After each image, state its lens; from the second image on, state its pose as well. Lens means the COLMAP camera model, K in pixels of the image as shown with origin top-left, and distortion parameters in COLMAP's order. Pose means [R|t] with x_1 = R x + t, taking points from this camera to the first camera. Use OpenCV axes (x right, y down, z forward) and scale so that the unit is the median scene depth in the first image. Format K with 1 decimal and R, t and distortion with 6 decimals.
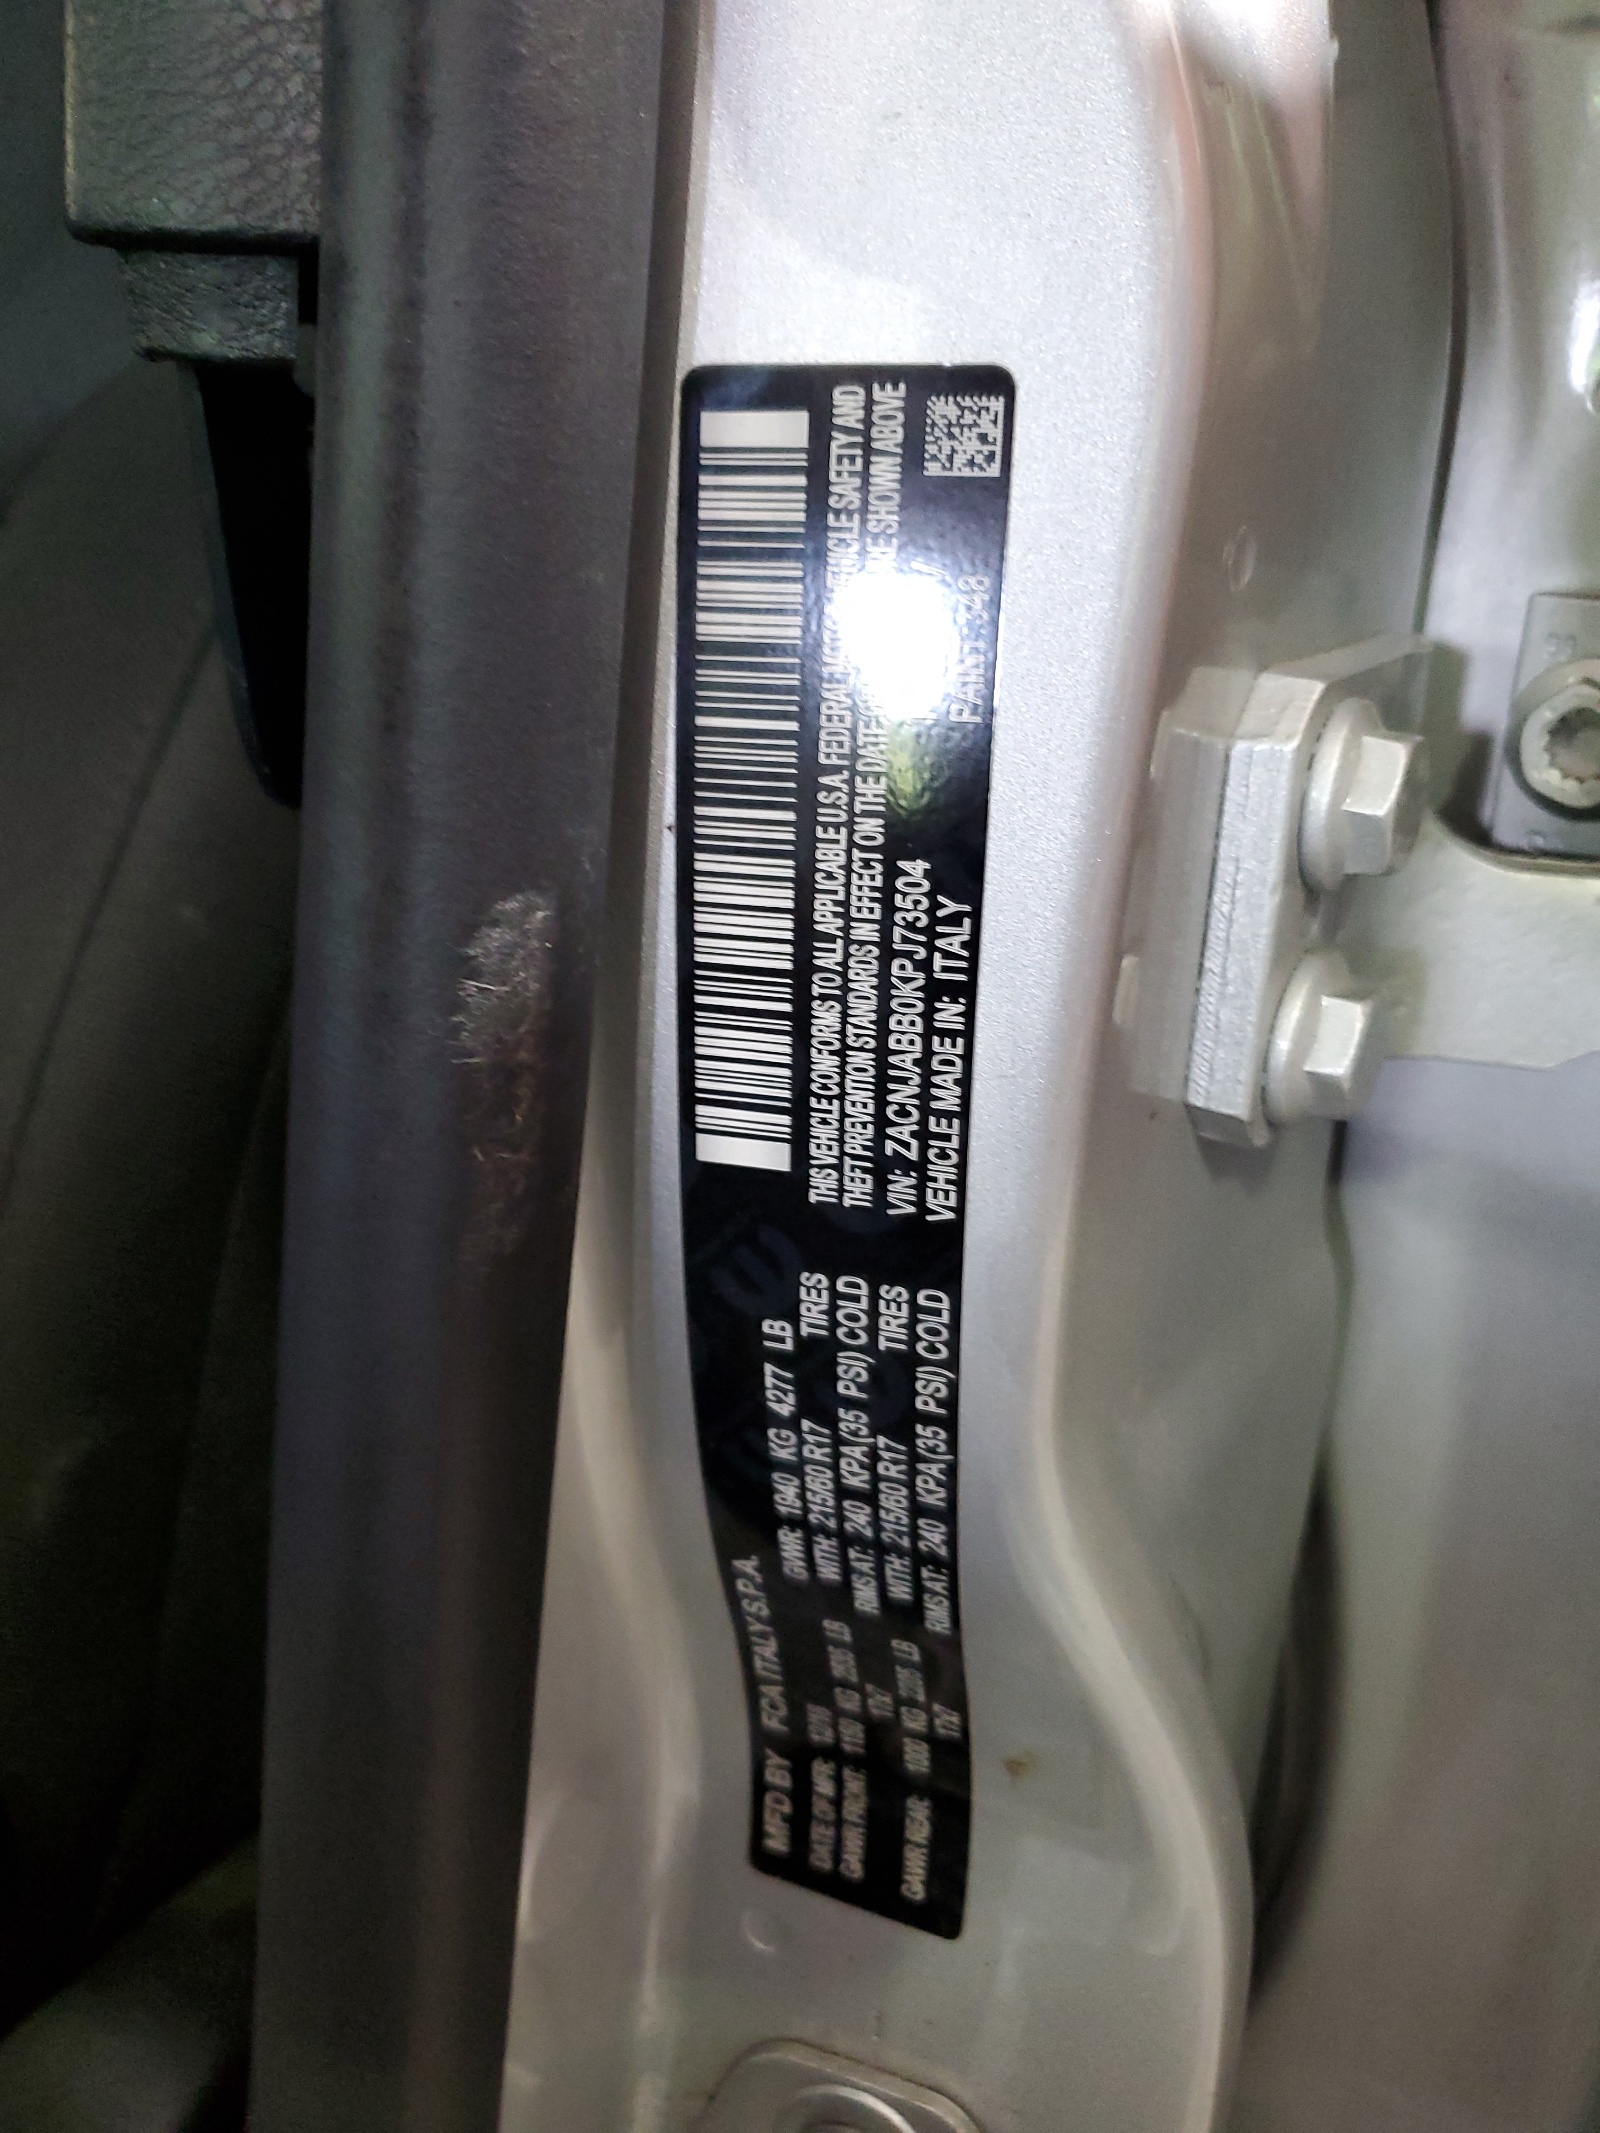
lens RADIAL K [[1618.3, 0, 799.3], [0, 1618.3, 1069.6], [0, 0, 1]] dist [0.010799, -0.000215]
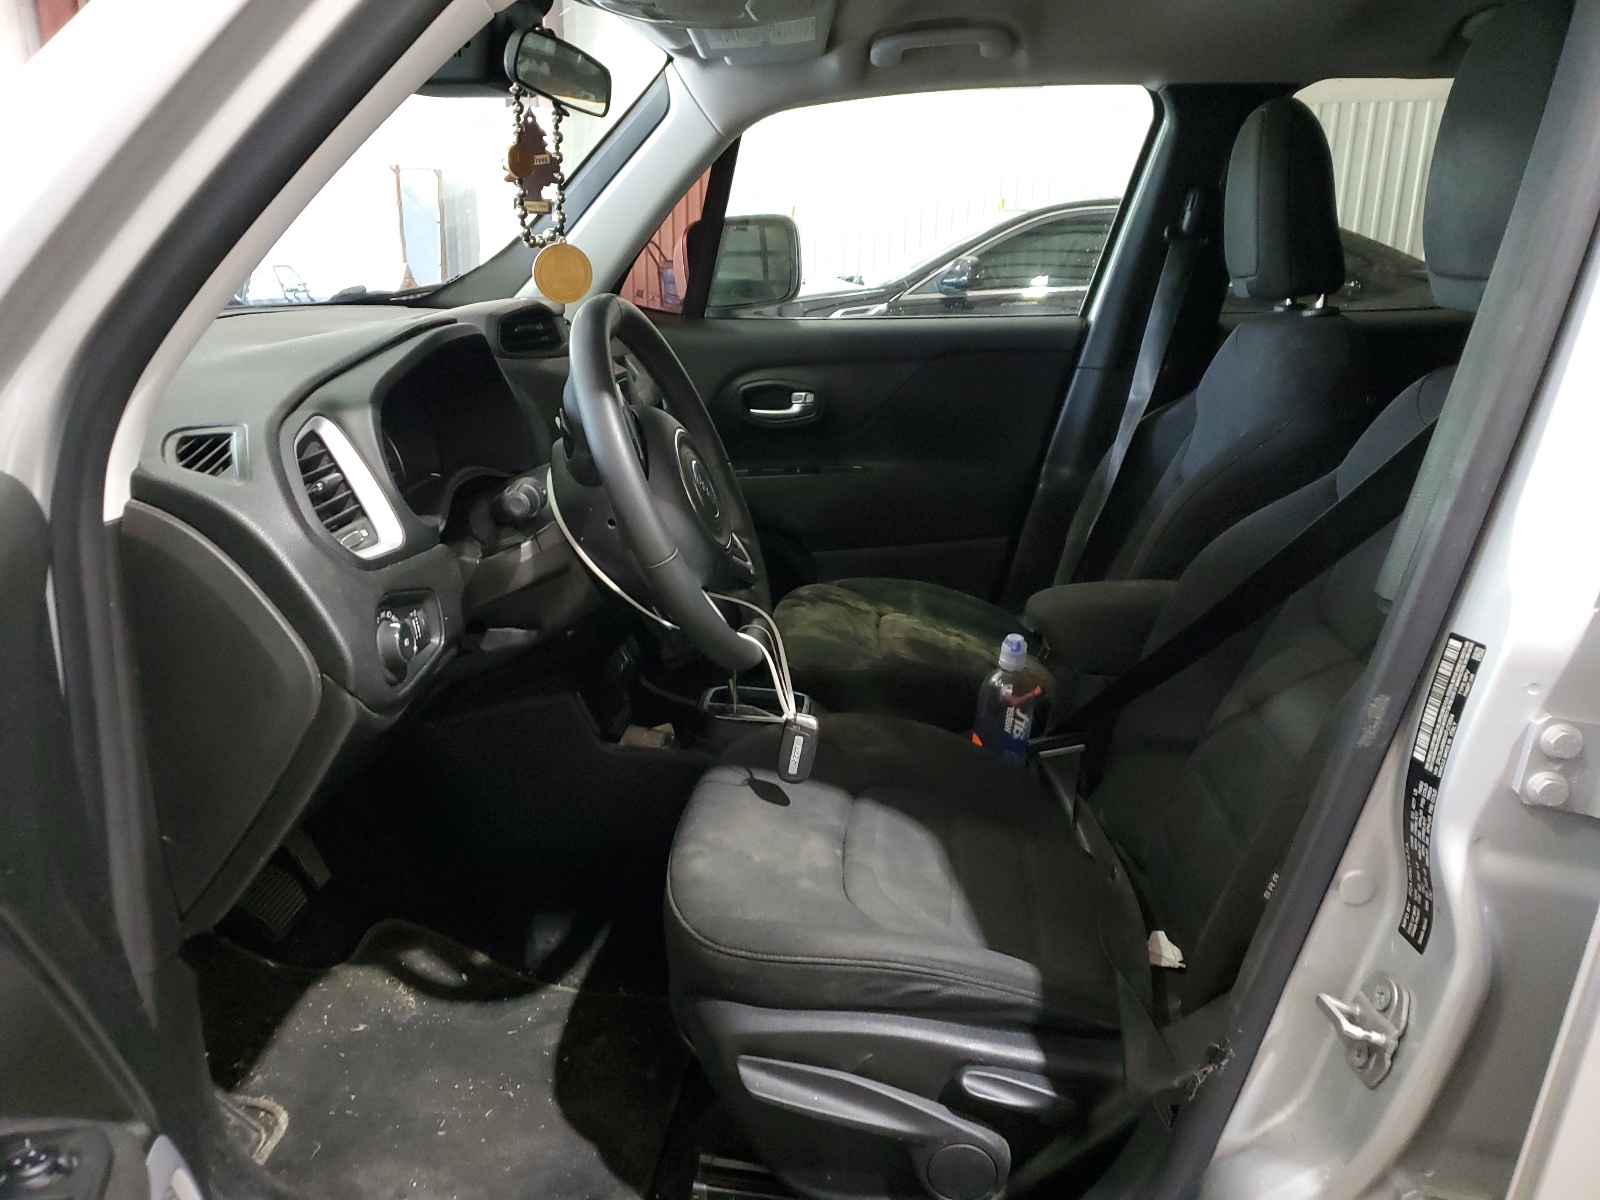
lens RADIAL K [[1213.9, 0, 801.4], [0, 1213.9, 604.5], [0, 0, 1]] dist [0.010799, -0.000215]
pose [[0.383334, 0.231894, -0.894025, 2.827810], [-0.422560, 0.904755, 0.053495, 0.255348], [0.821279, 0.357272, 0.444812, -2.873993]]
